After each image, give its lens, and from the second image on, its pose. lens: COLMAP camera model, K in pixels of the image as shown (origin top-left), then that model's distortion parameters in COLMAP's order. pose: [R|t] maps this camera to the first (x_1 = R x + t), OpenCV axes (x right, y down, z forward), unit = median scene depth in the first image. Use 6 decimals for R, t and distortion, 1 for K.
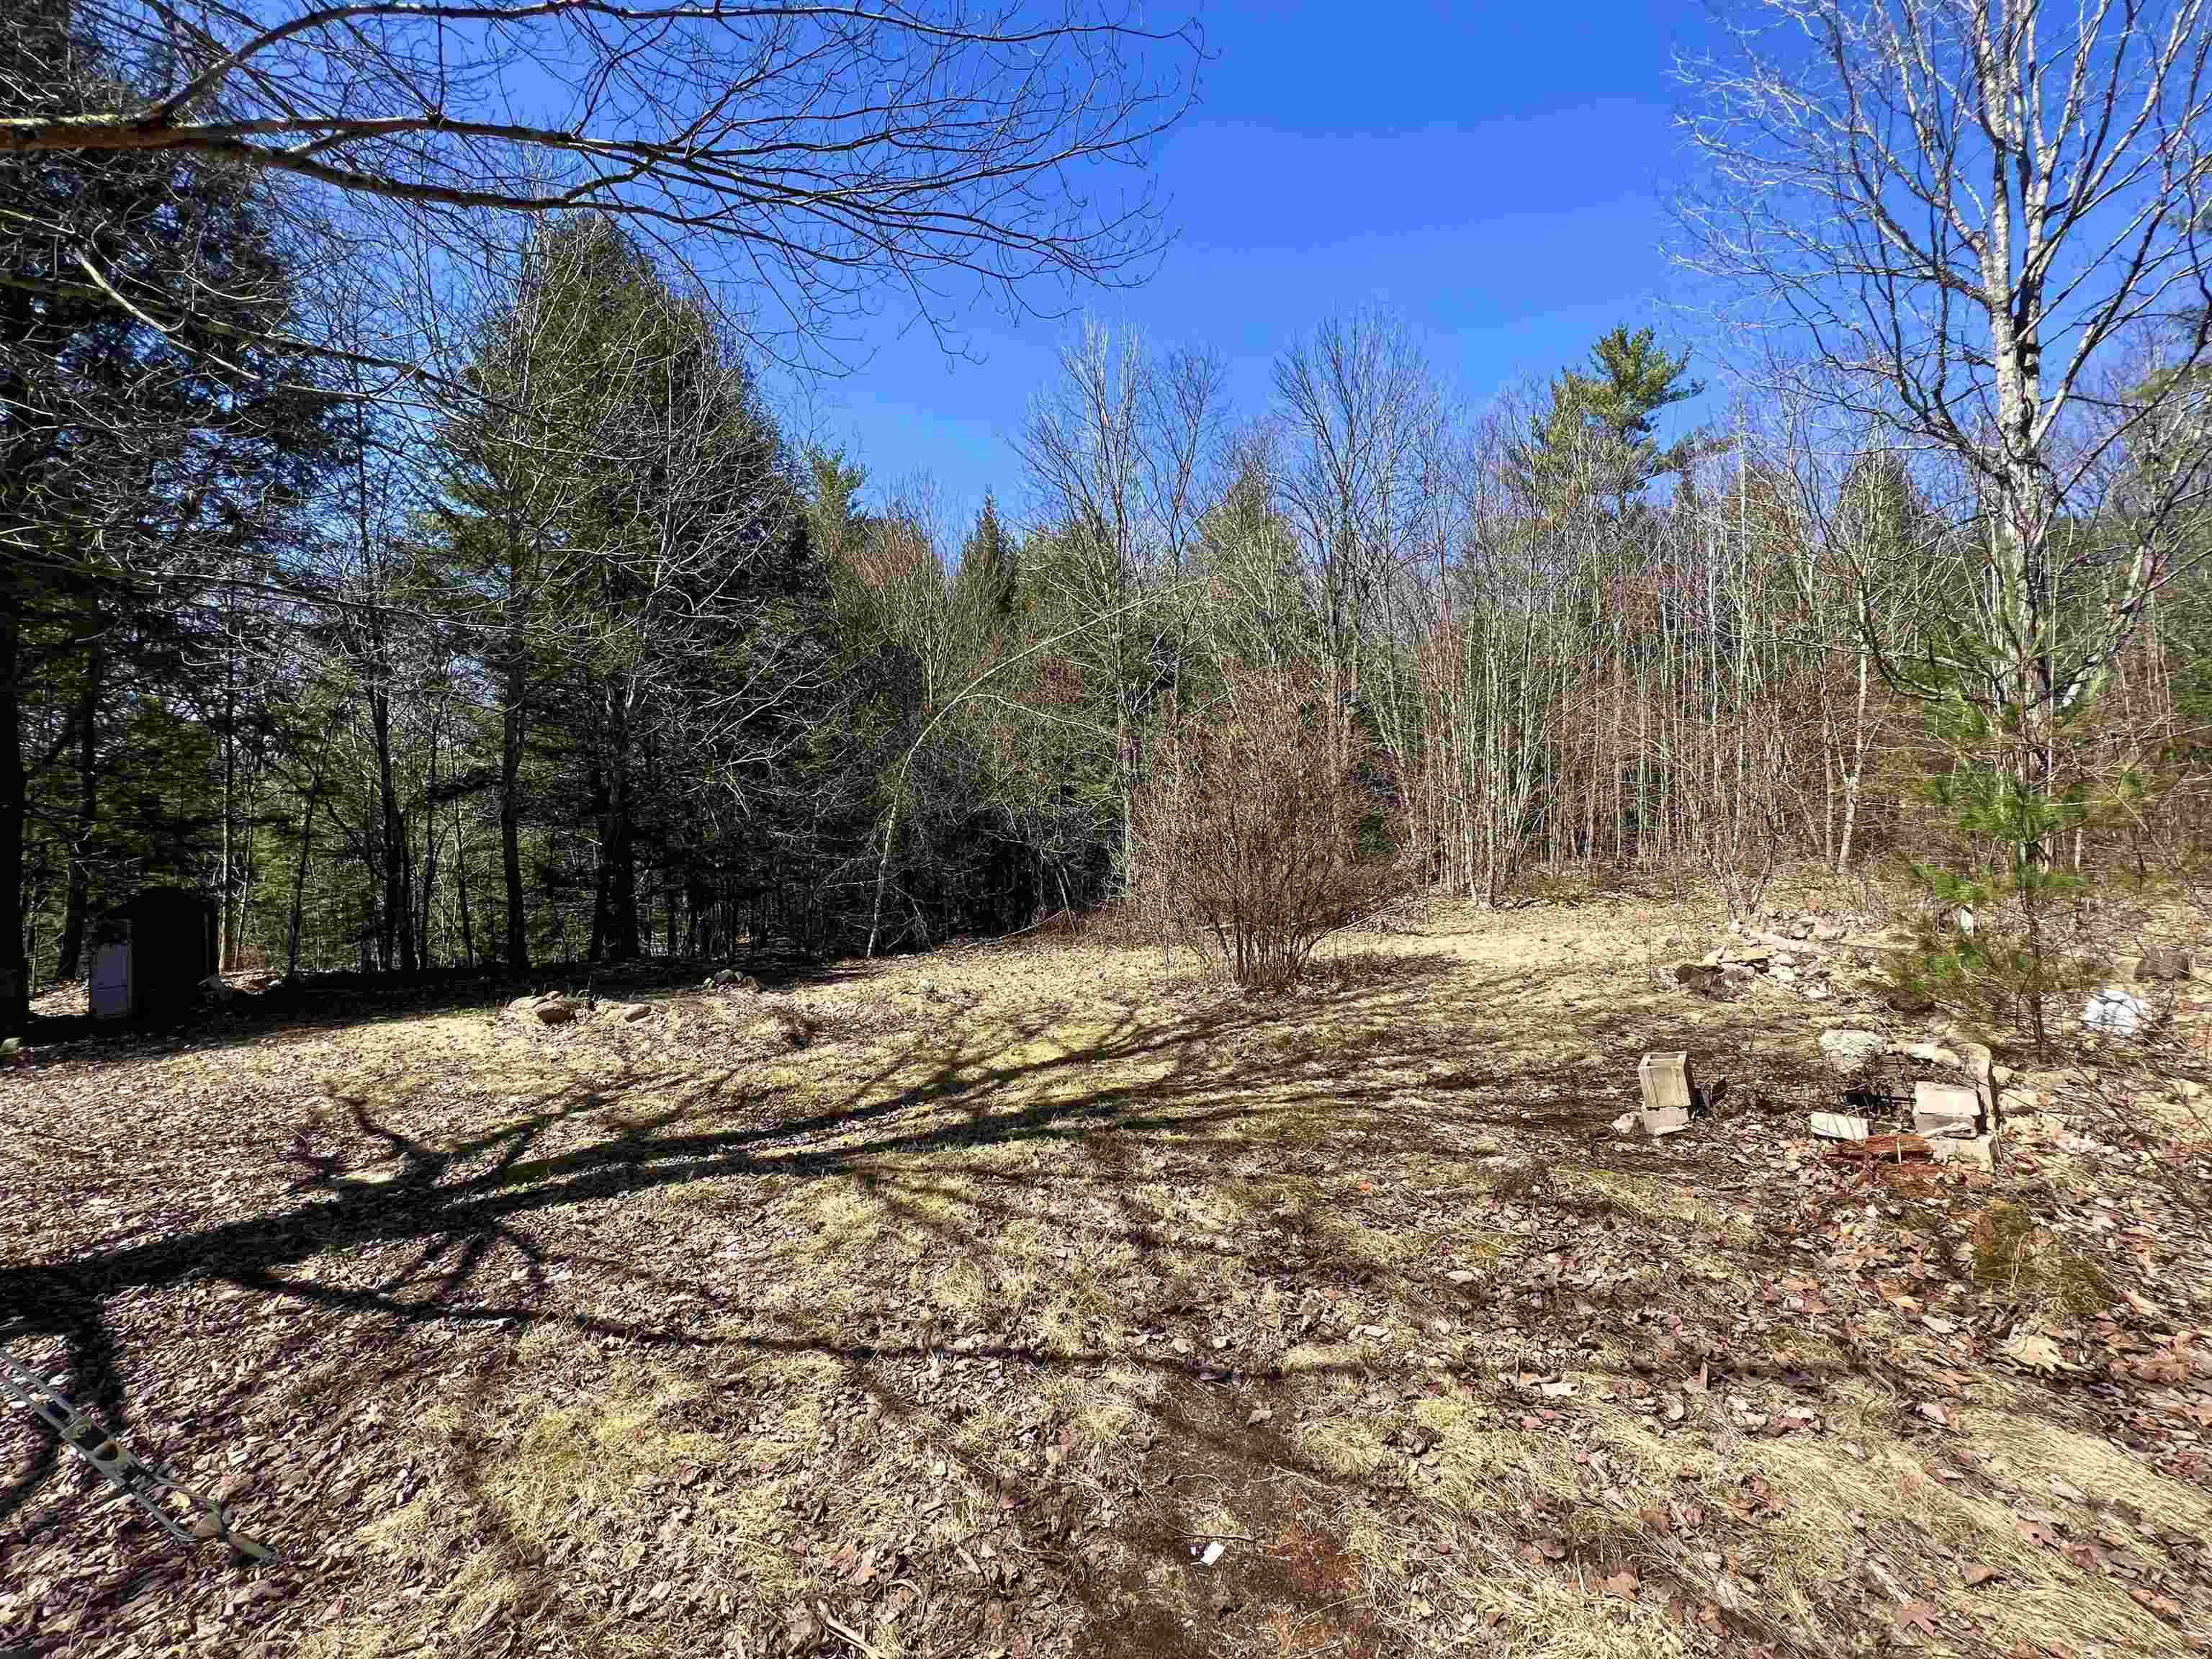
lens RADIAL K [[884.2, 0, 1107.6], [0, 884.2, 836.8], [0, 0, 1]] dist [-0.000976, 0.000036]
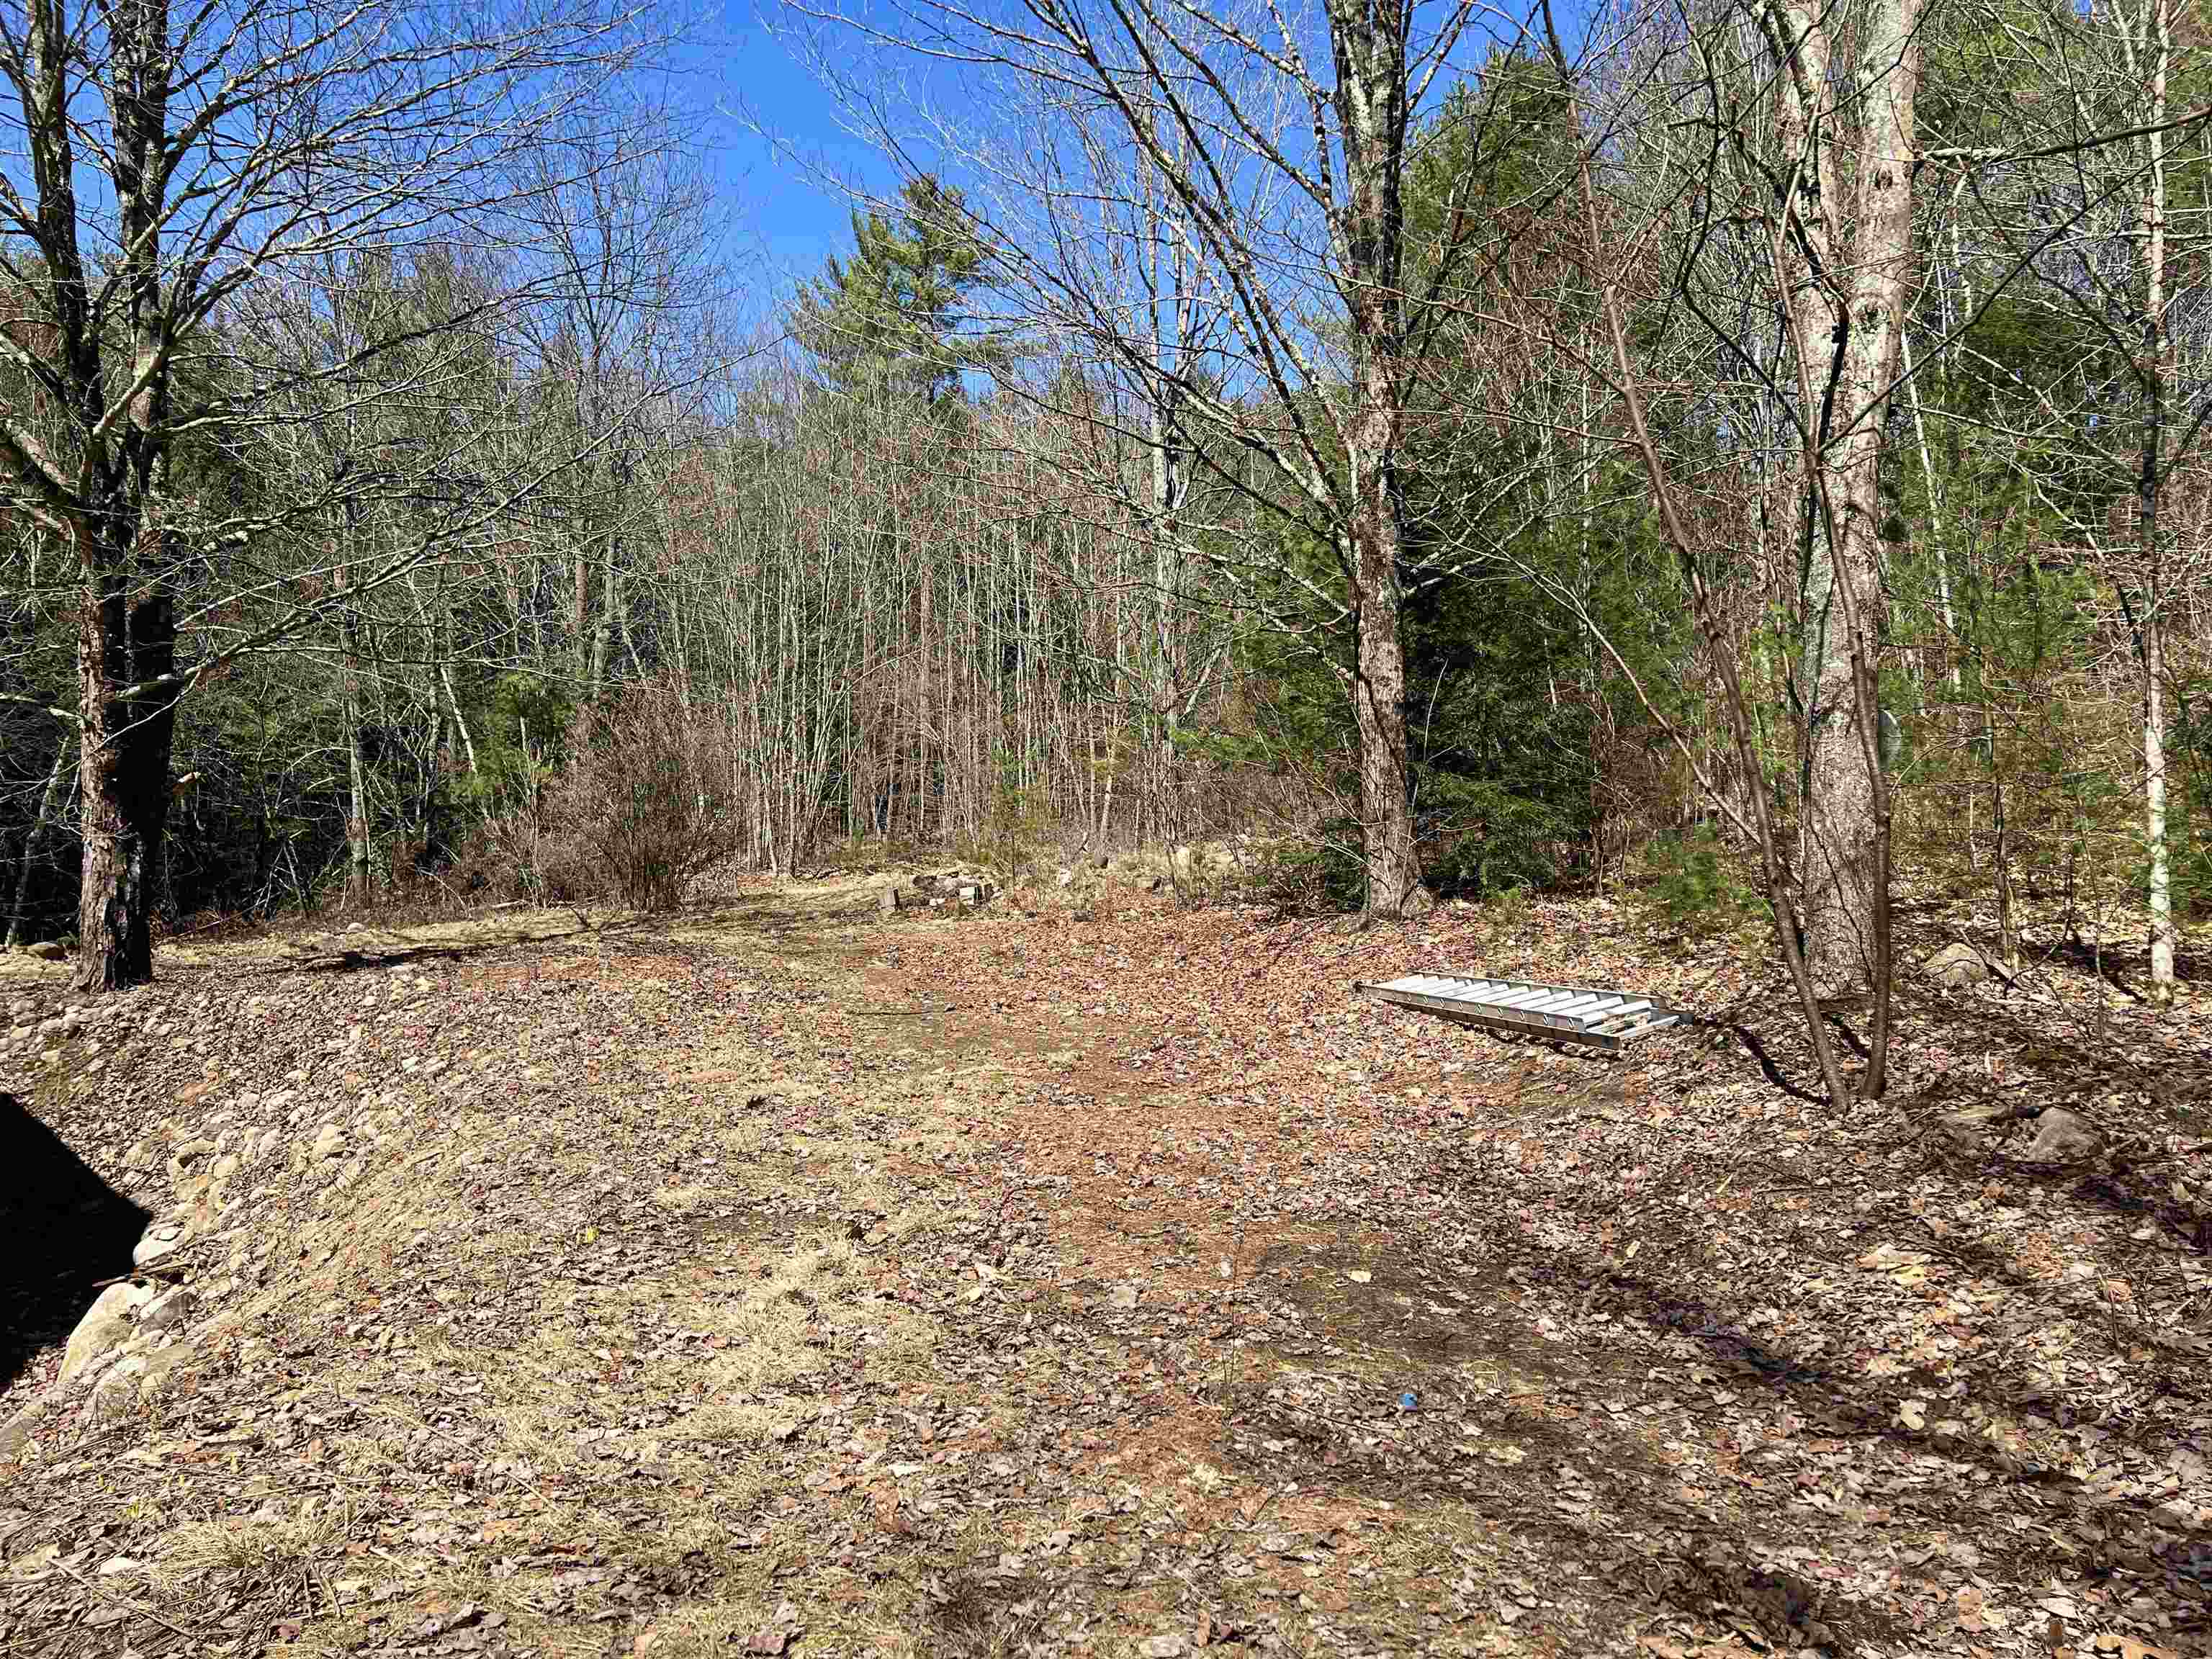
lens RADIAL K [[1658.9, 0, 1100.5], [0, 1658.9, 827.3], [0, 0, 1]] dist [0.052204, -0.053293]
pose [[0.821729, -0.006312, 0.569843, -0.270130], [-0.003058, 0.999875, 0.015485, -0.005079], [-0.569870, -0.014467, 0.821608, -0.573009]]
